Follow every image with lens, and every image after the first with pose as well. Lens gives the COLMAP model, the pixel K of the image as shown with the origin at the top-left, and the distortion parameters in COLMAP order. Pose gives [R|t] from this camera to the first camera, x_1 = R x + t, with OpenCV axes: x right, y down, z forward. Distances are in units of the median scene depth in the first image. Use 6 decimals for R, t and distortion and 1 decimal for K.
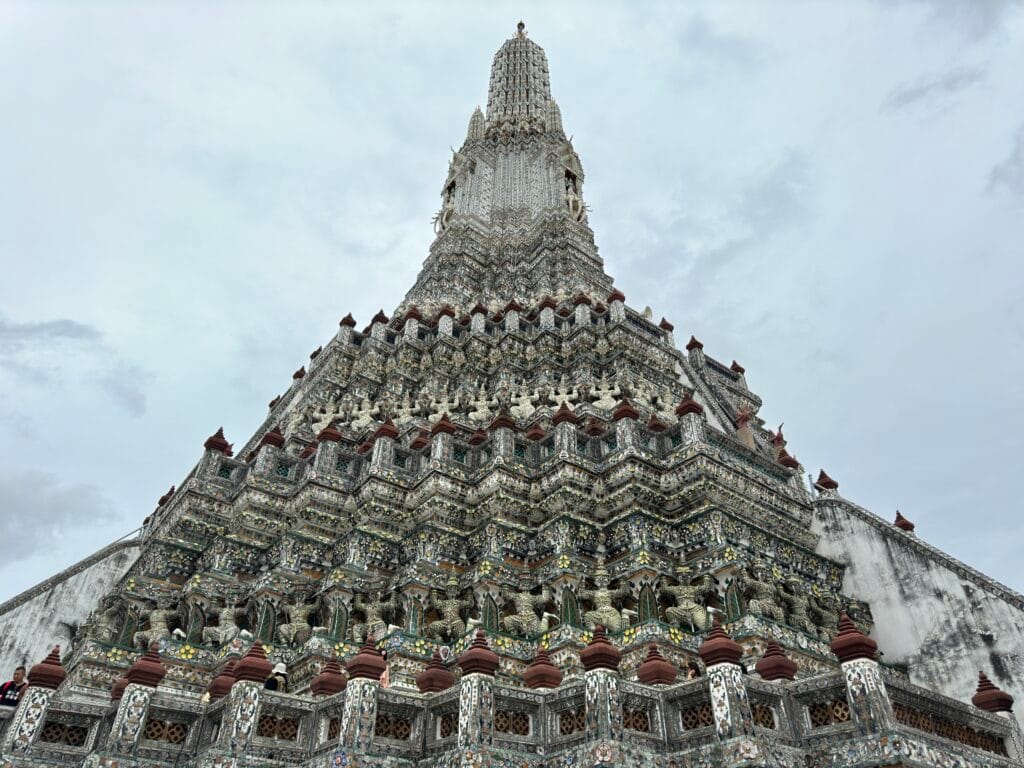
lens RADIAL K [[759.2, 0, 498.0], [0, 759.2, 382.3], [0, 0, 1]] dist [0.107075, -0.145777]
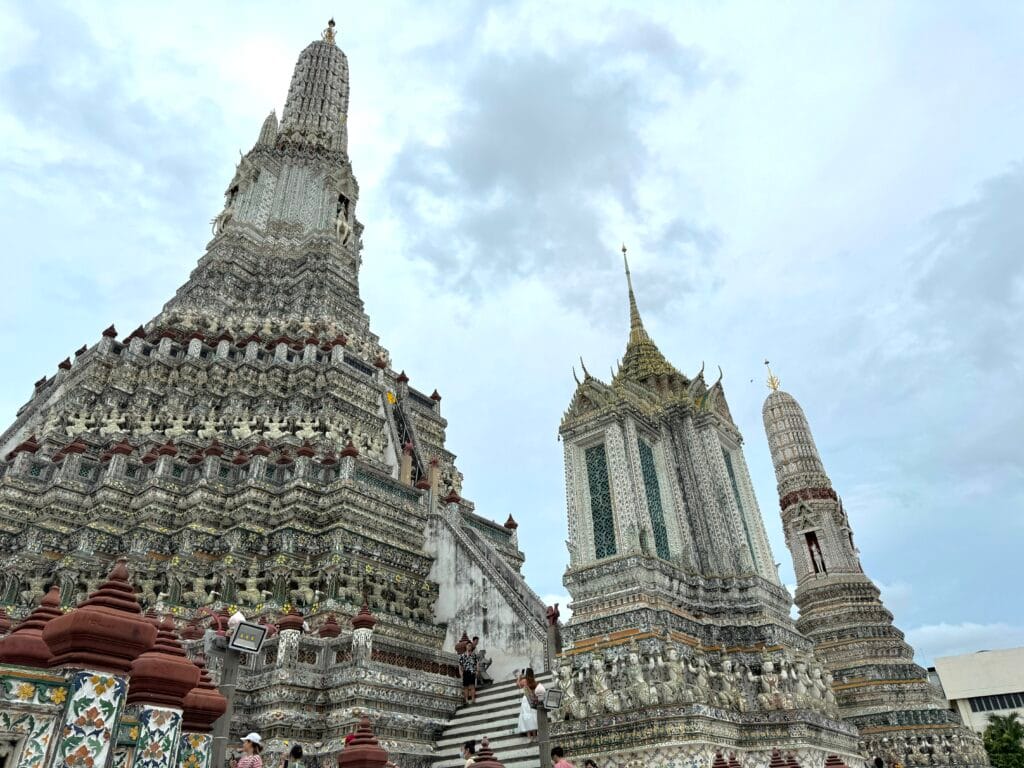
lens RADIAL K [[752.9, 0, 519.2], [0, 752.9, 392.1], [0, 0, 1]] dist [0.091073, -0.164391]
pose [[0.959164, 0.099632, 0.264721, 0.165961], [-0.125172, 0.988791, 0.081388, -0.241627], [-0.253644, -0.111200, 0.960884, -0.481011]]
